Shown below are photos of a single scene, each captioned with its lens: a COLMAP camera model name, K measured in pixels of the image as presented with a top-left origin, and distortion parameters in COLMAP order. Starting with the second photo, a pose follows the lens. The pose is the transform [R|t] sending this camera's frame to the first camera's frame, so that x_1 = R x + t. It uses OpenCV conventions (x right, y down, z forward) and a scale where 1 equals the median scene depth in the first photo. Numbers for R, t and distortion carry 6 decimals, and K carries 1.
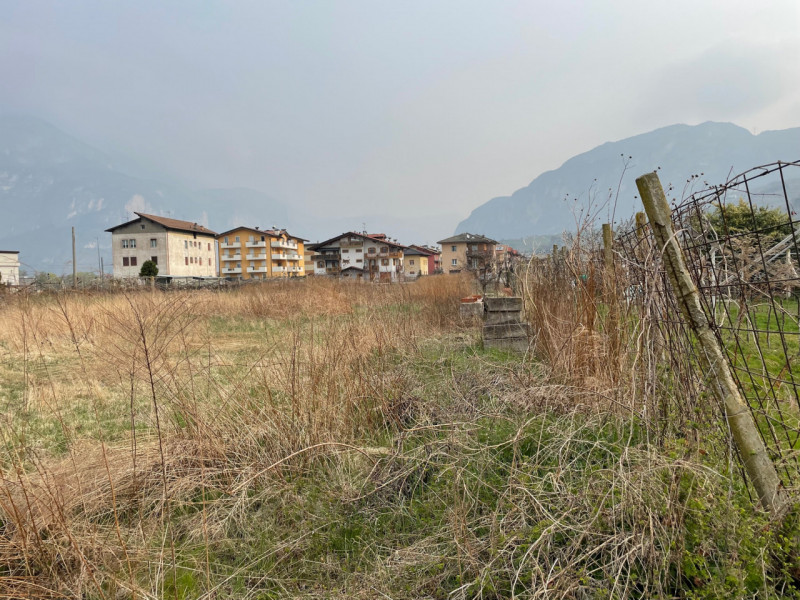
lens RADIAL K [[609.8, 0, 422.6], [0, 609.8, 298.1], [0, 0, 1]] dist [0.067961, -0.082186]
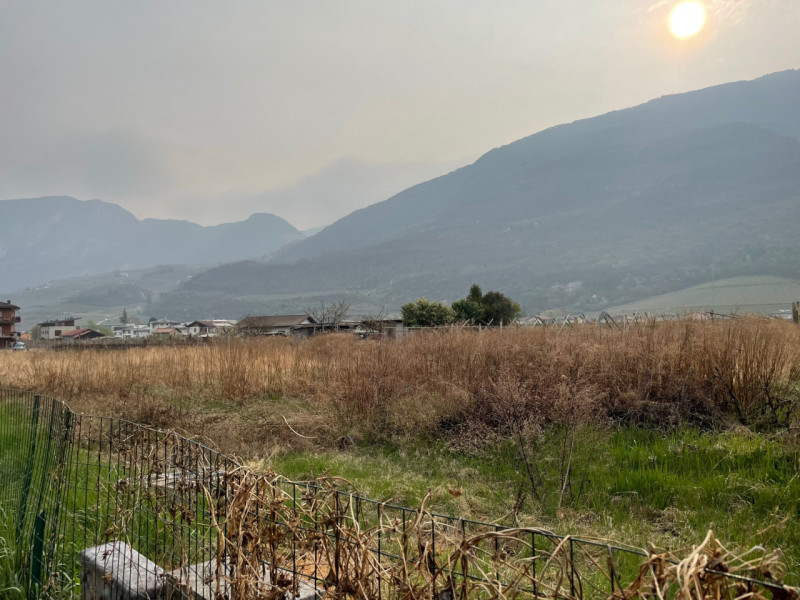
lens RADIAL K [[613.0, 0, 399.9], [0, 613.0, 296.0], [0, 0, 1]] dist [0.113305, -0.160937]
pose [[0.599847, 0.065770, 0.797407, -0.294595], [0.034202, 0.993597, -0.107679, 0.010441], [-0.799384, 0.091864, 0.593757, -0.019722]]
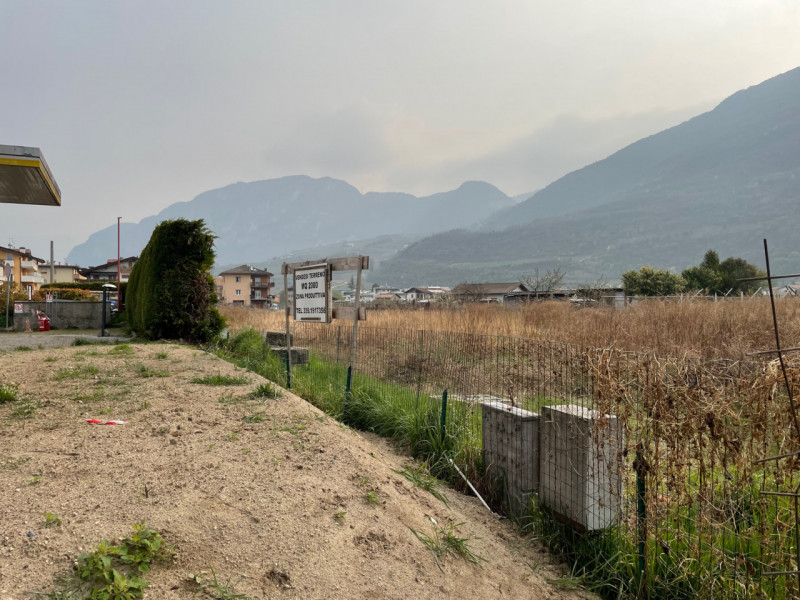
lens RADIAL K [[615.4, 0, 394.8], [0, 615.4, 296.4], [0, 0, 1]] dist [0.125463, -0.169035]
pose [[0.833676, 0.033657, 0.551228, -0.309300], [-0.000350, 0.998173, -0.060417, 0.011505], [-0.552254, 0.050176, 0.832164, -0.028249]]
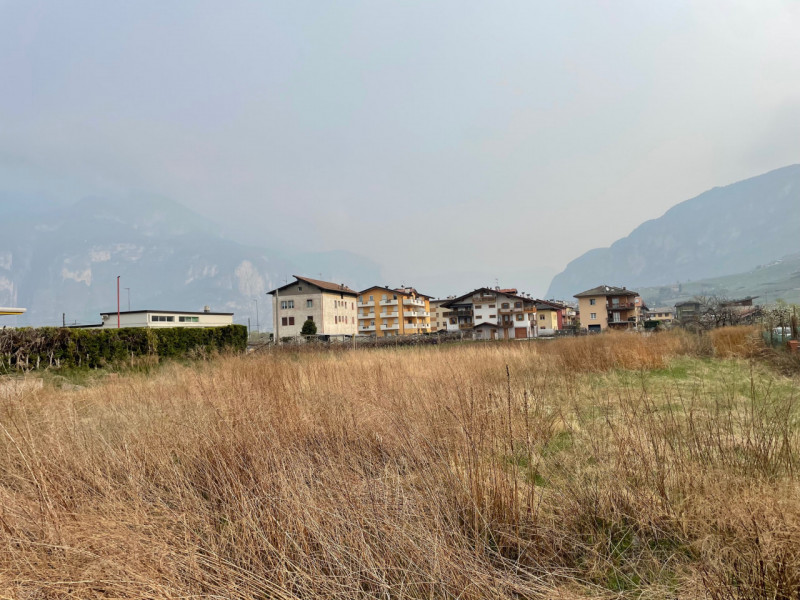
lens RADIAL K [[613.0, 0, 399.9], [0, 613.0, 296.0], [0, 0, 1]] dist [0.113305, -0.160937]
pose [[0.983204, -0.024968, -0.180797, -0.069860], [0.007604, 0.995342, -0.096104, 0.000565], [0.182354, 0.093115, 0.978814, -0.008046]]
